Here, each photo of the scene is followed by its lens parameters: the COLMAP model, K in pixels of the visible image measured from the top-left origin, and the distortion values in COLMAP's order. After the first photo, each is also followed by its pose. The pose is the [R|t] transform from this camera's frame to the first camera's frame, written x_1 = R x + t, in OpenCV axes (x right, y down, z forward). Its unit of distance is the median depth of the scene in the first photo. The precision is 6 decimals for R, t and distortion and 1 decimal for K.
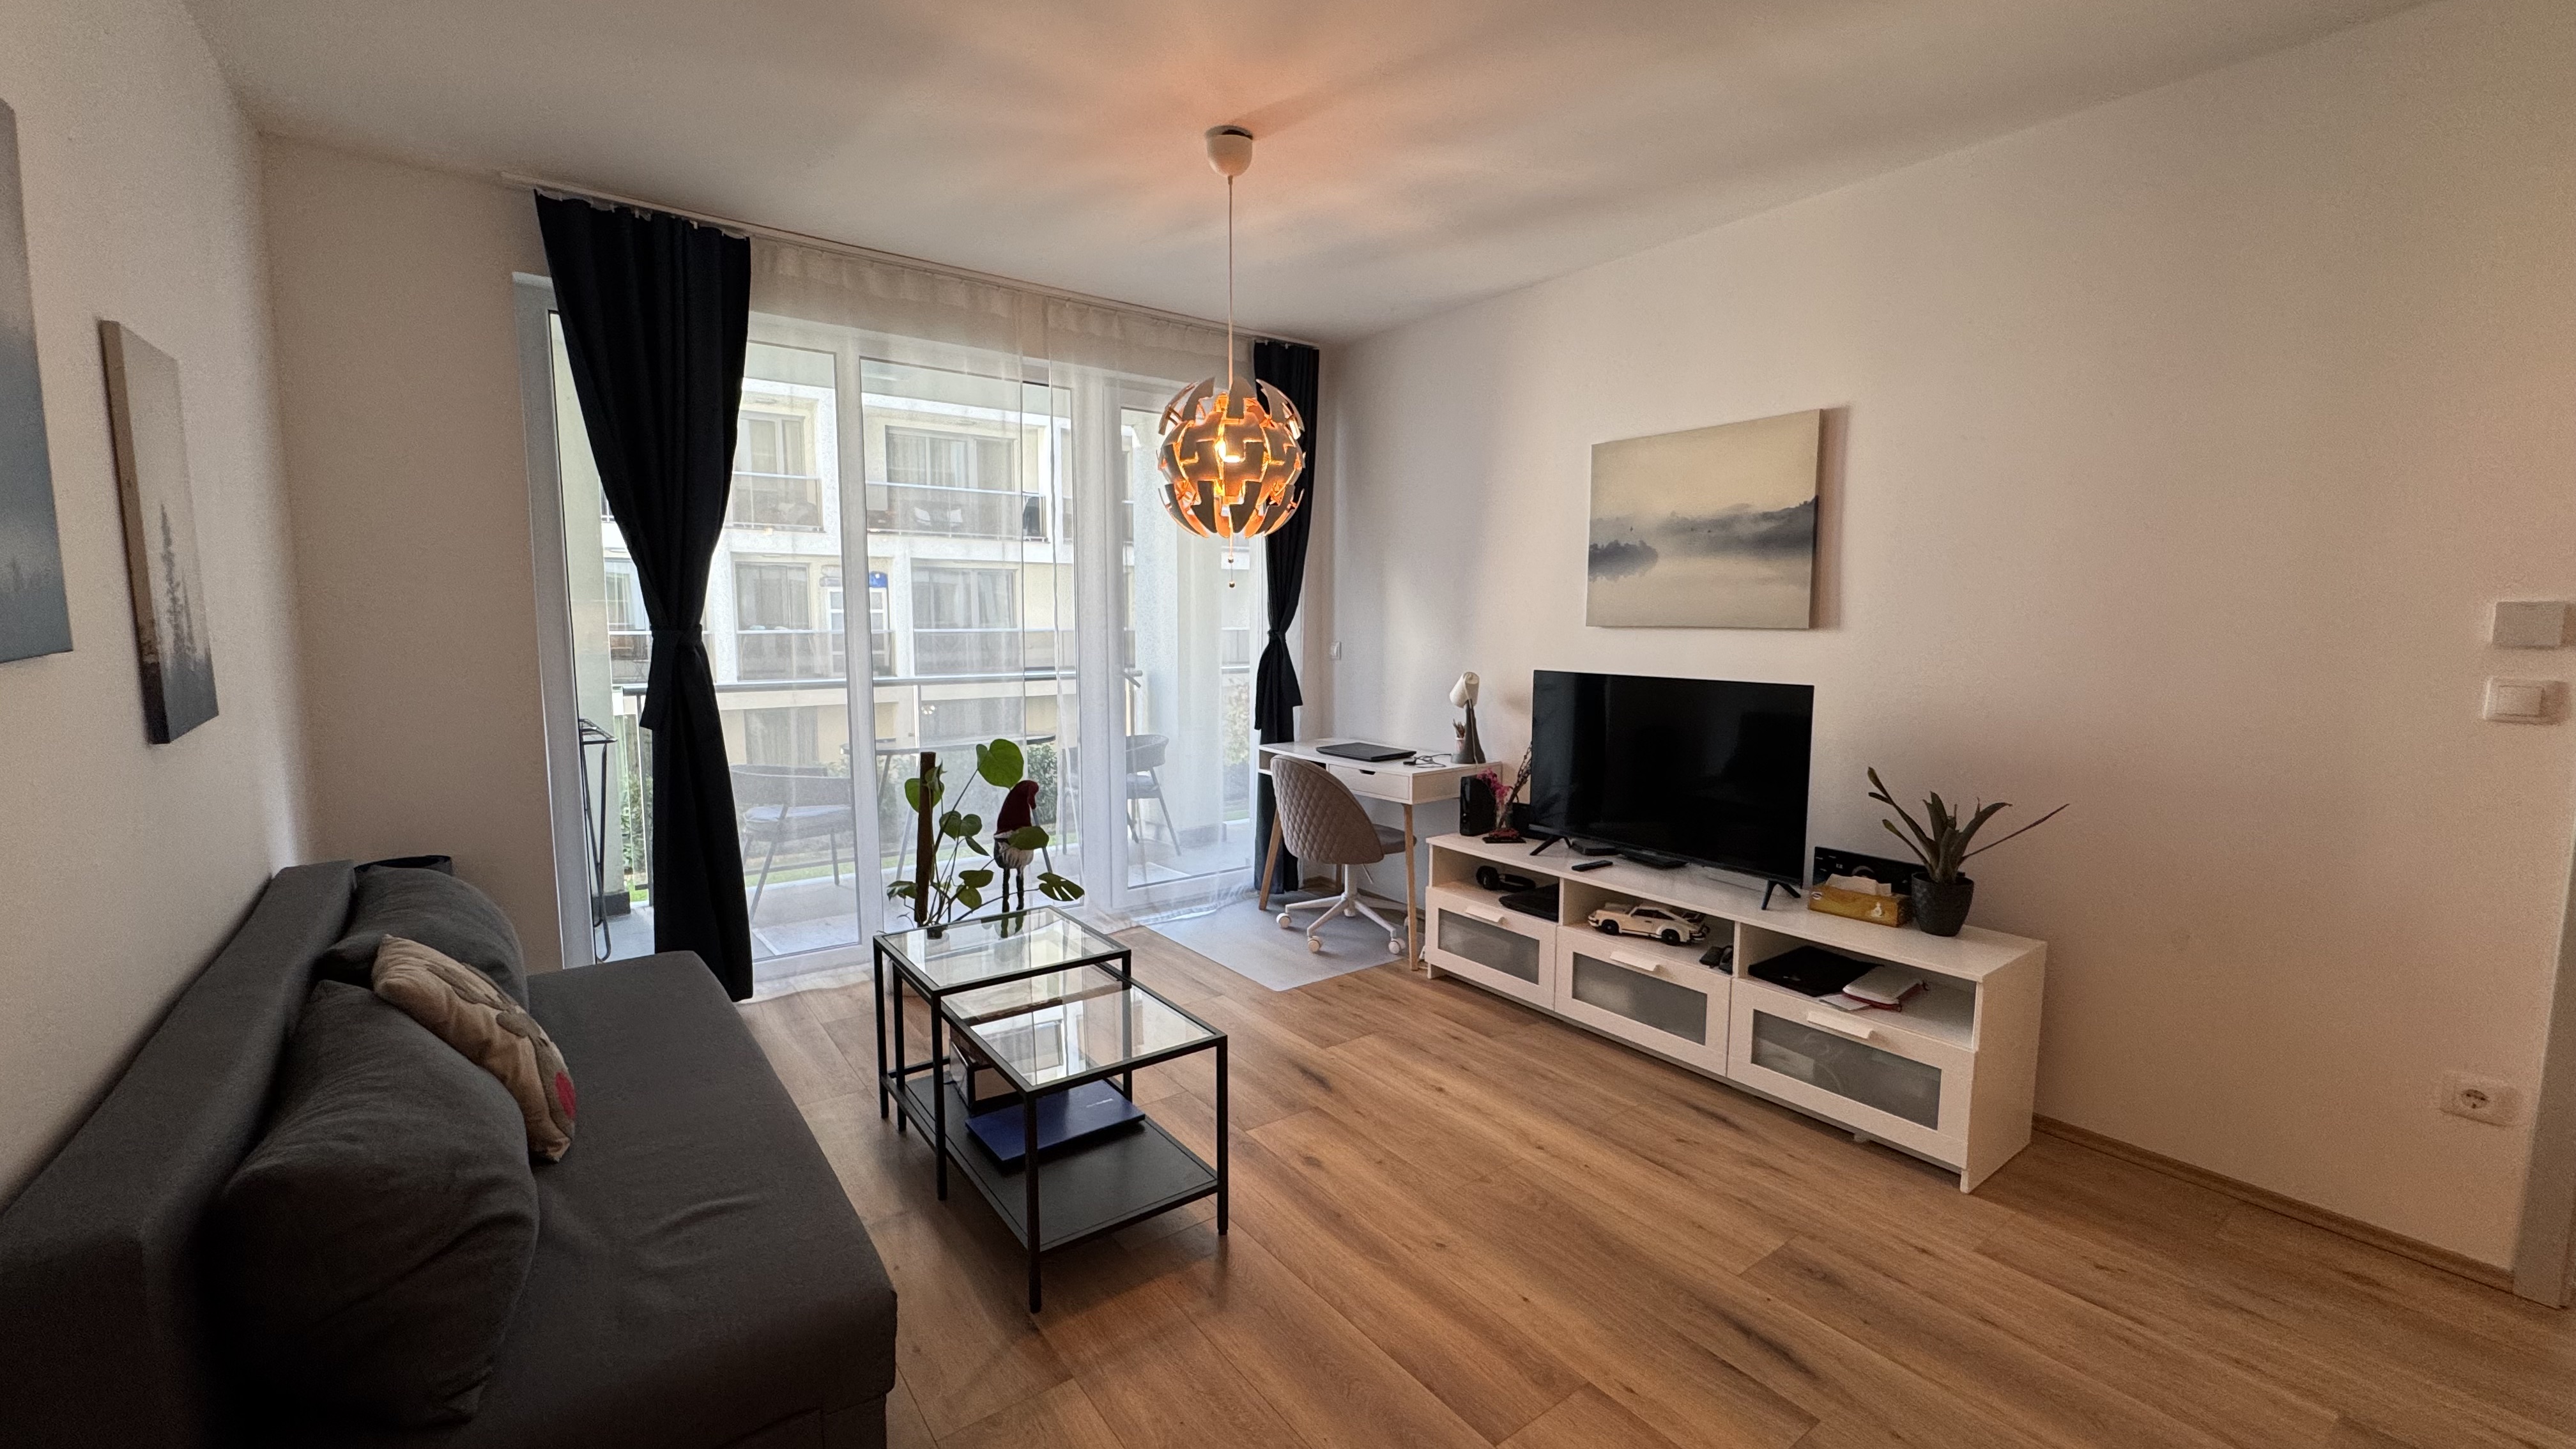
lens RADIAL K [[1022.2, 0, 1288.9], [0, 1022.2, 720.1], [0, 0, 1]] dist [-0.006331, 0.000835]
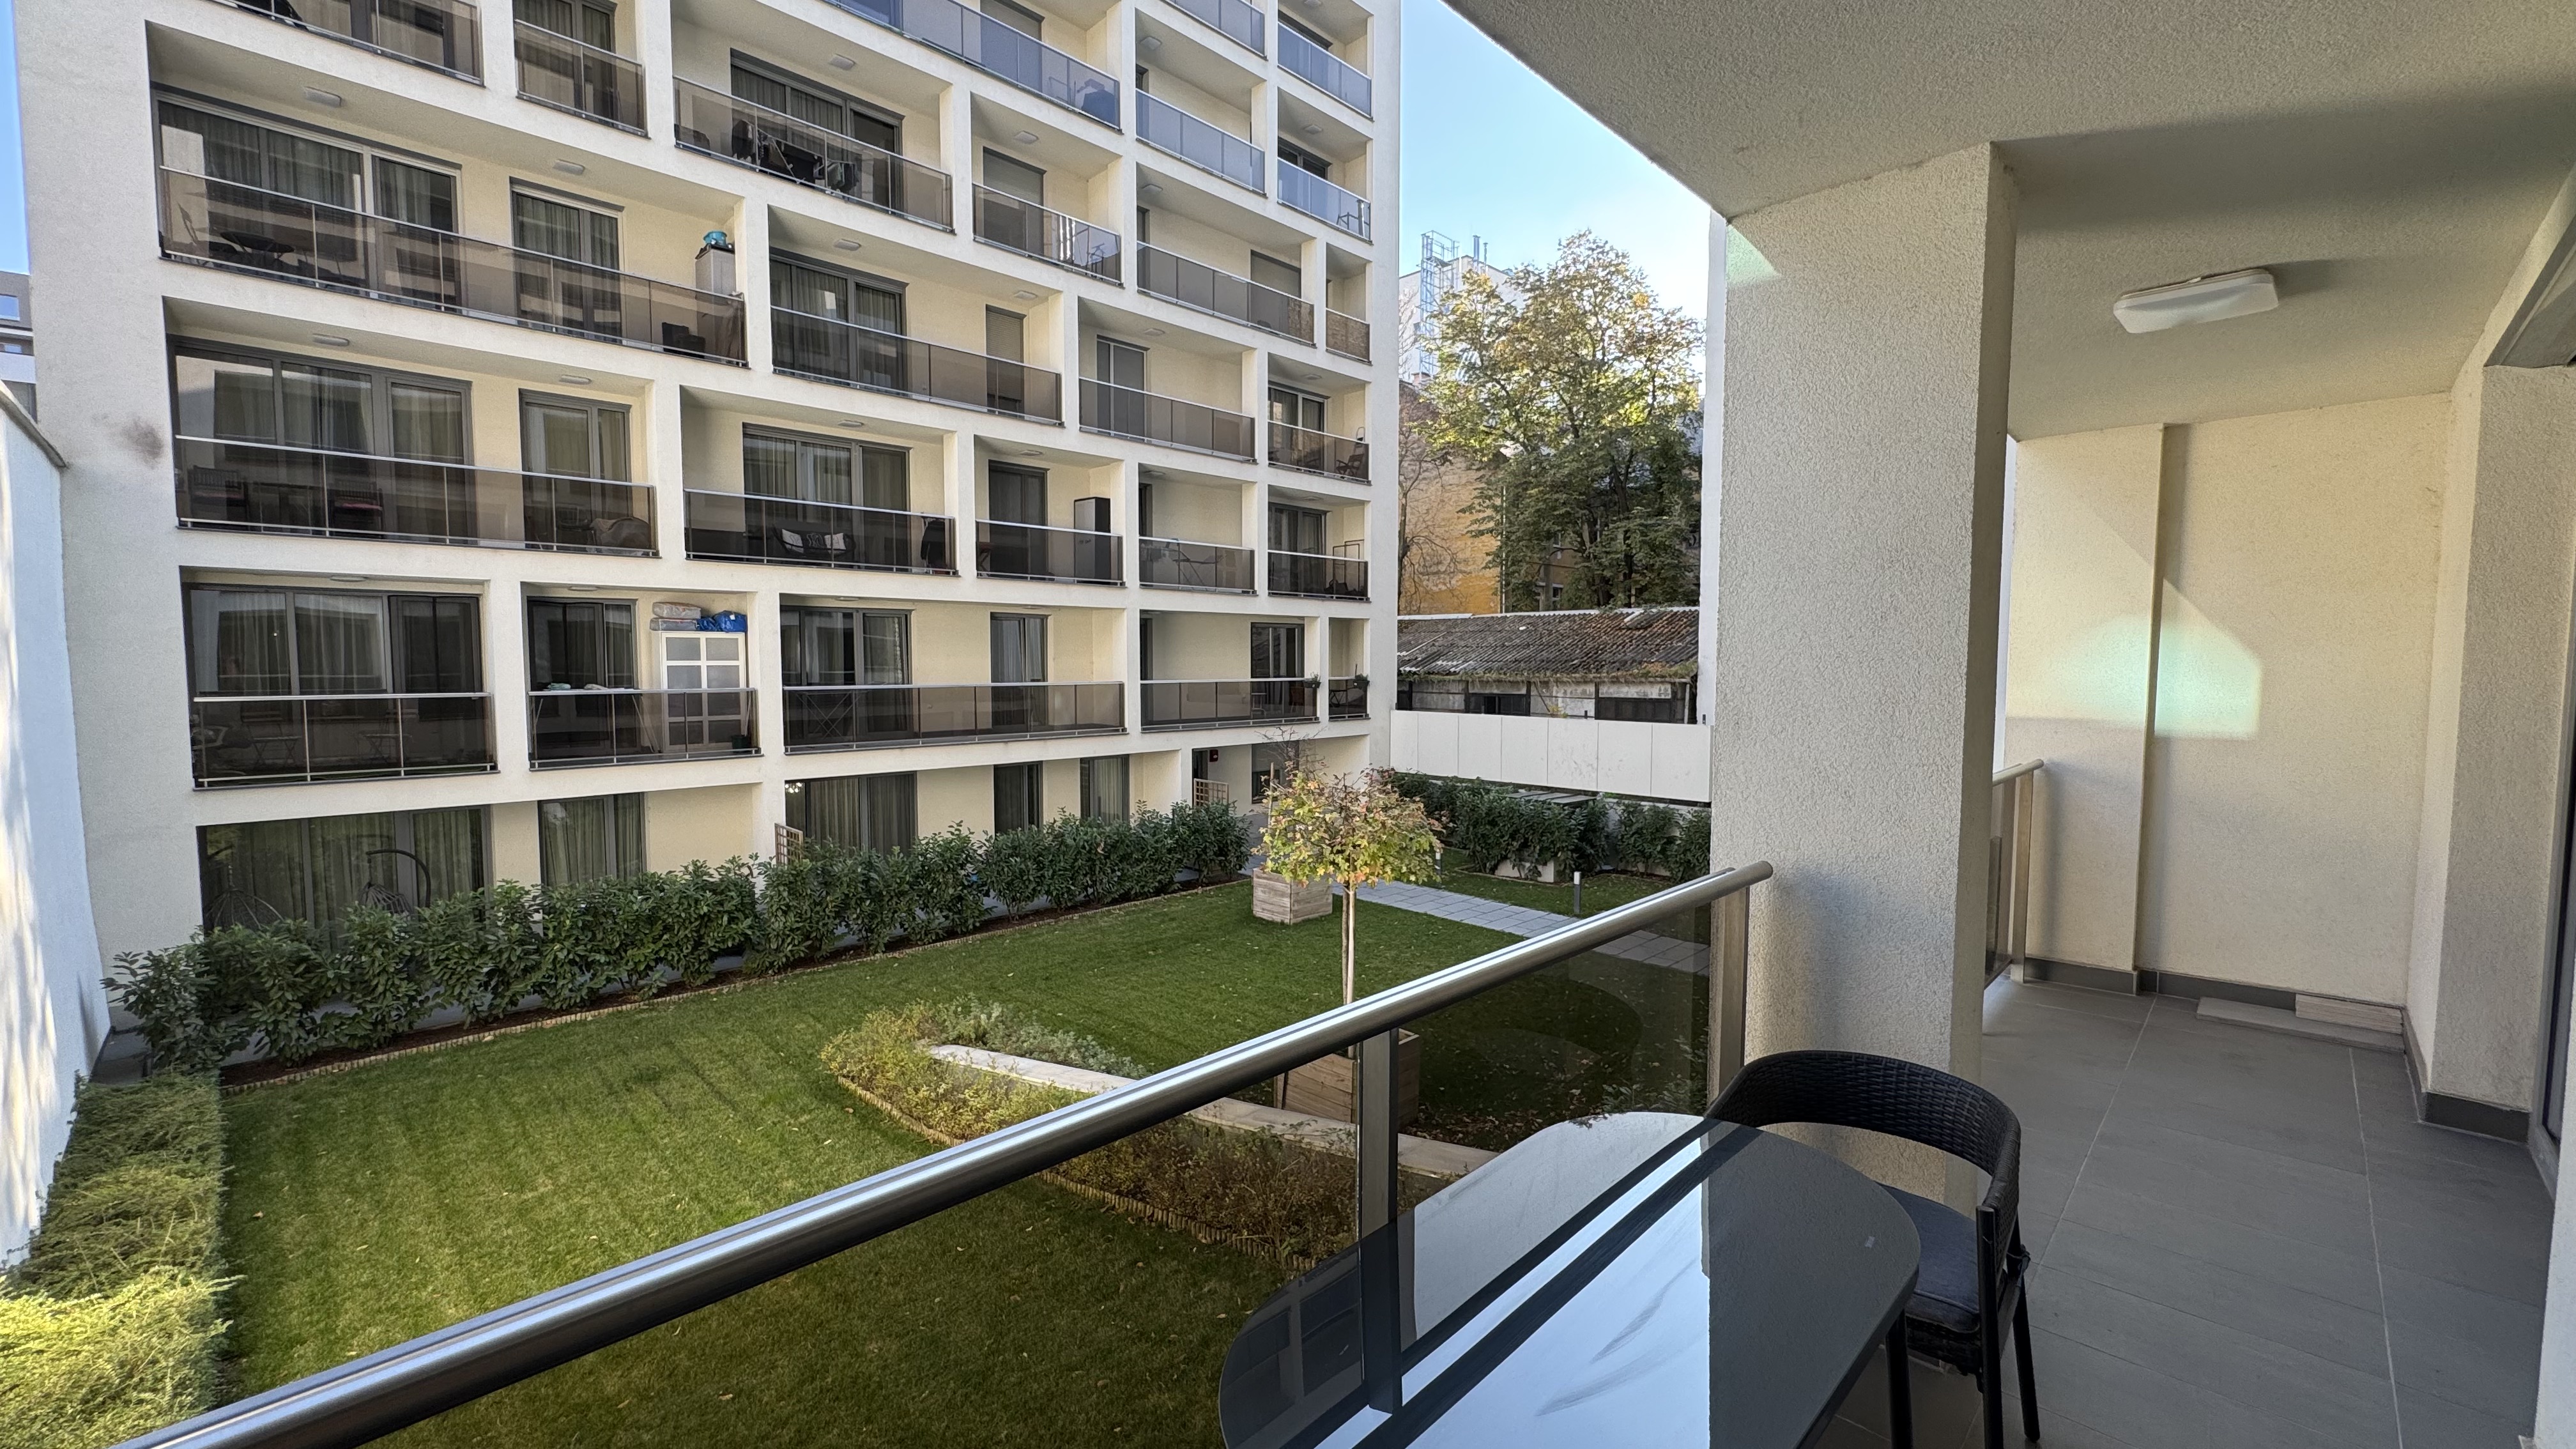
lens RADIAL K [[1022.2, 0, 1292.8], [0, 1022.2, 714.0], [0, 0, 1]] dist [-0.006331, 0.000835]
pose [[0.990479, -0.018423, 0.136423, -0.646953], [0.025030, 0.998587, -0.046879, -0.156306], [-0.135366, 0.049847, 0.989541, 1.338751]]
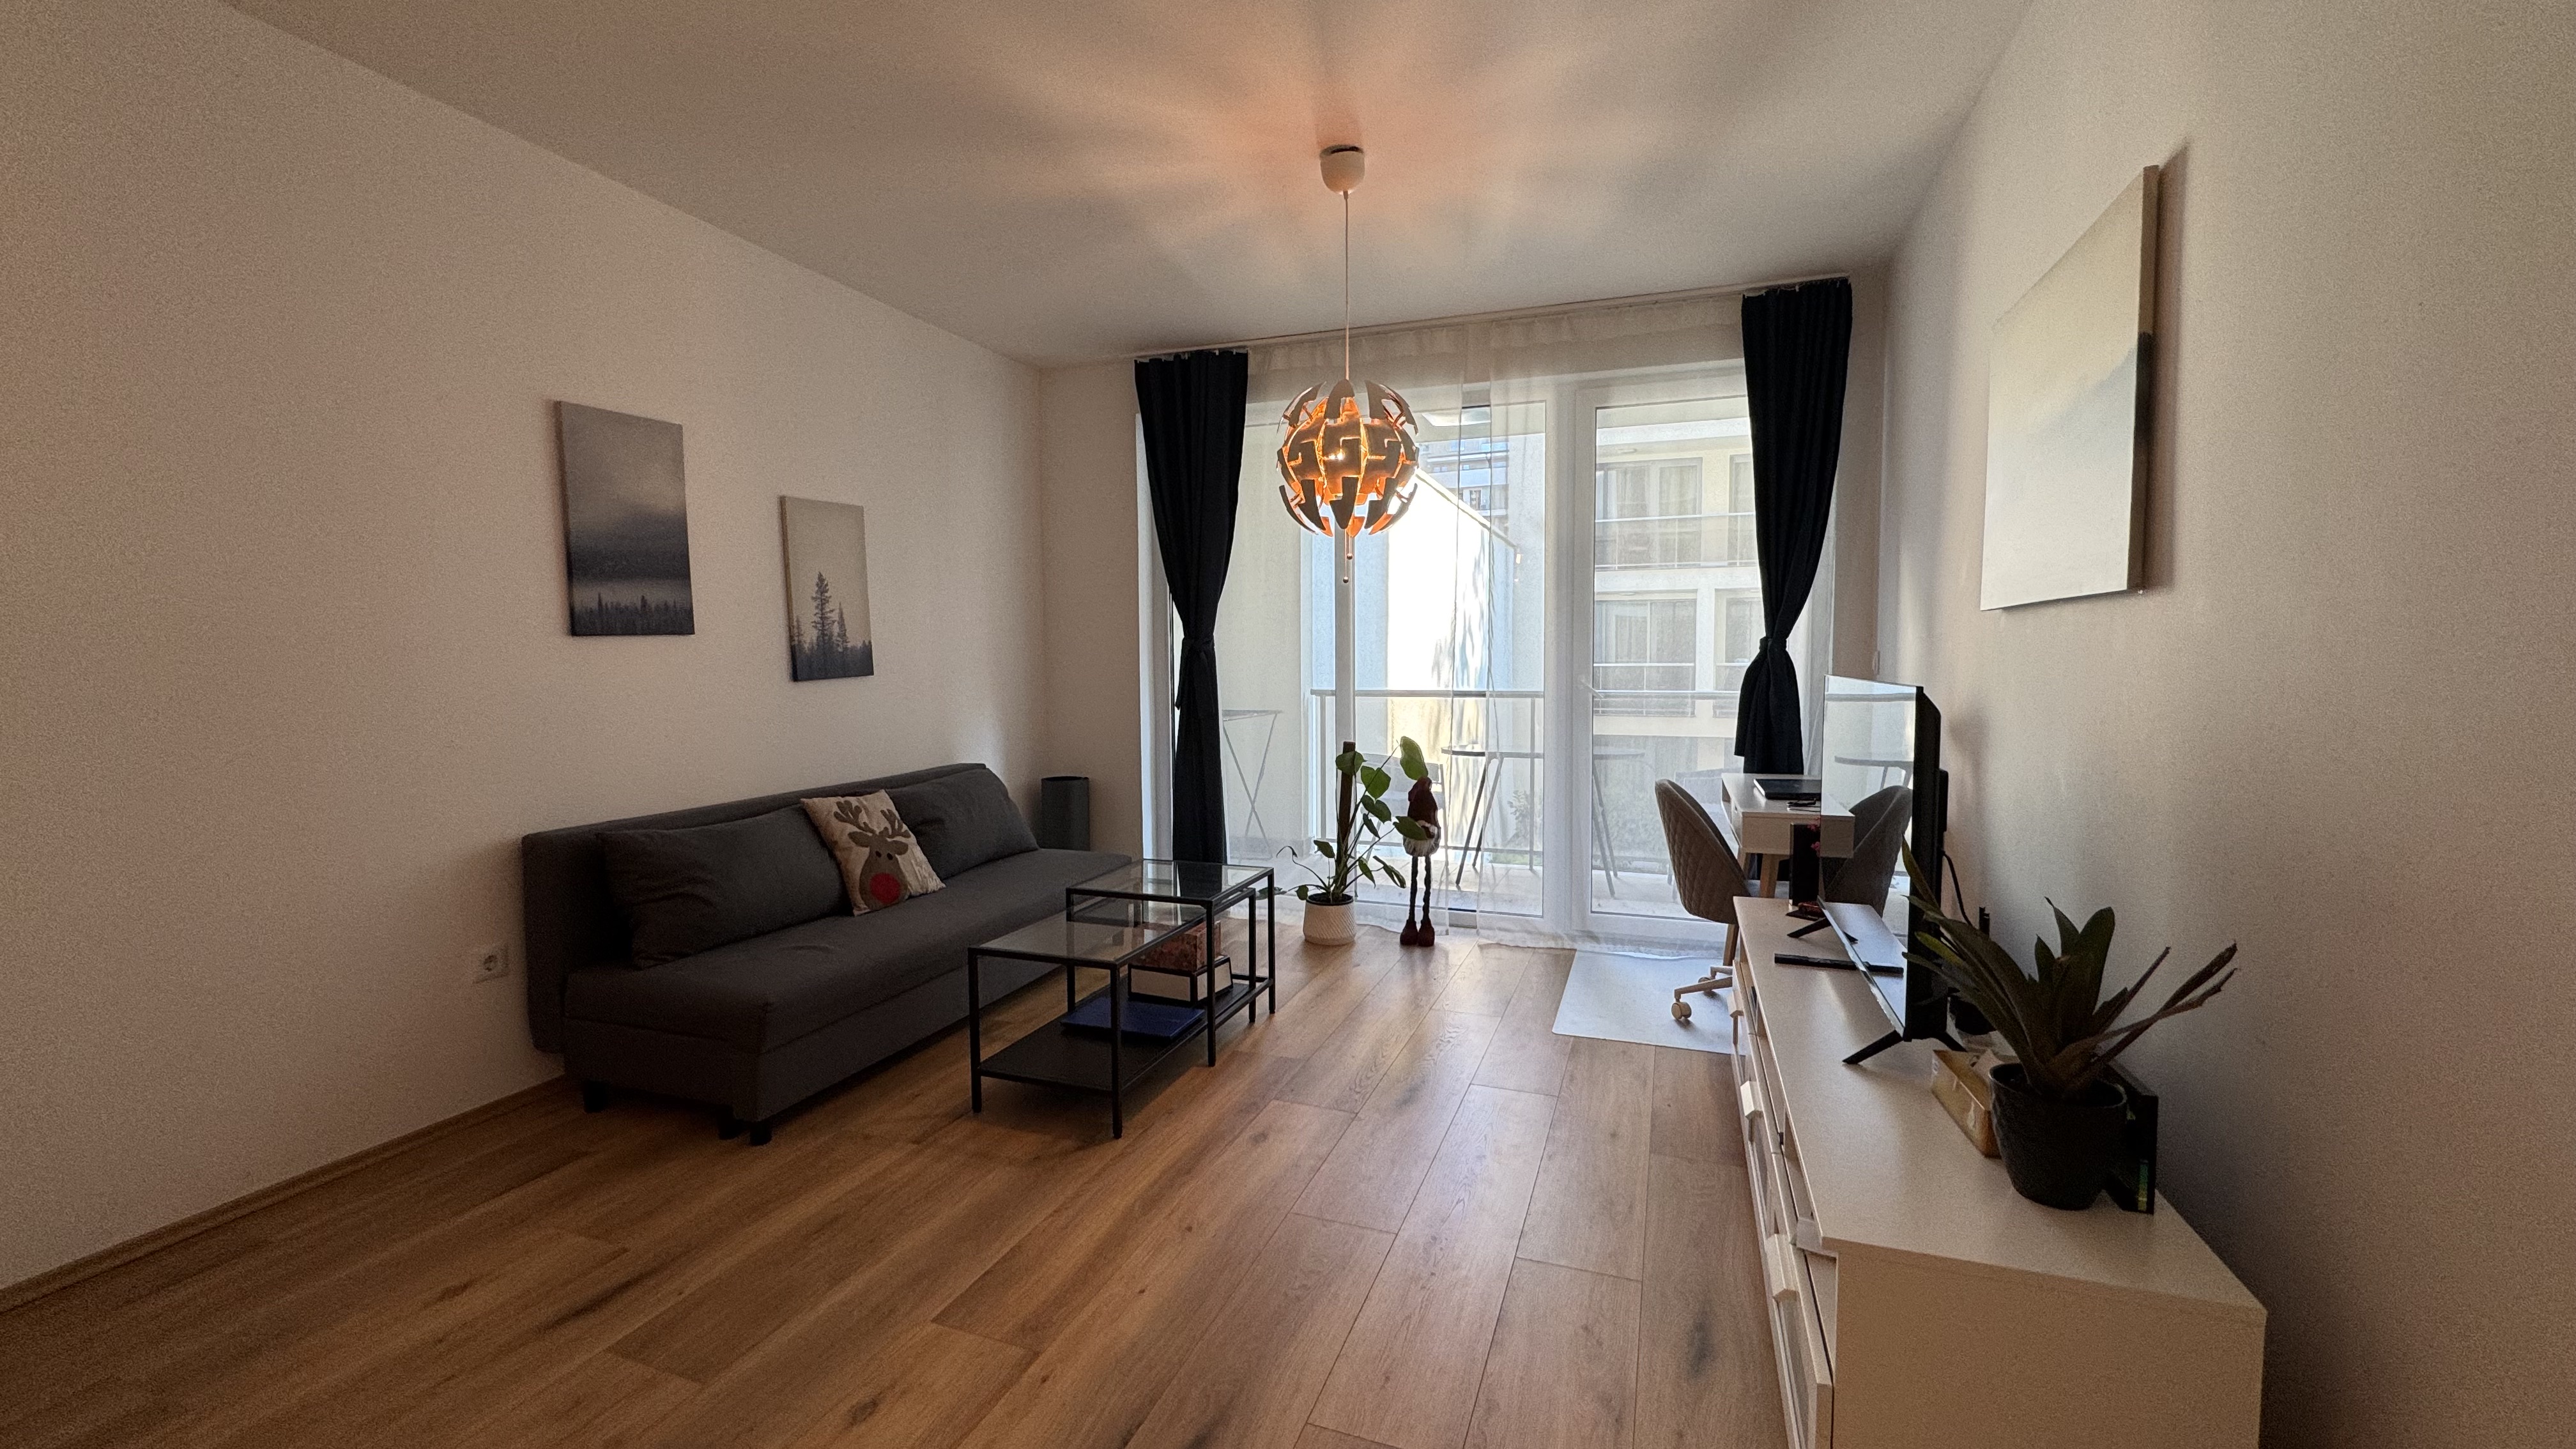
lens RADIAL K [[1022.2, 0, 1303.0], [0, 1022.2, 726.6], [0, 0, 1]] dist [-0.006331, 0.000835]
pose [[0.551646, 0.049945, -0.832582, 0.673233], [-0.077300, 0.996971, 0.008590, 0.008333], [0.830489, 0.059620, 0.553835, 0.342720]]
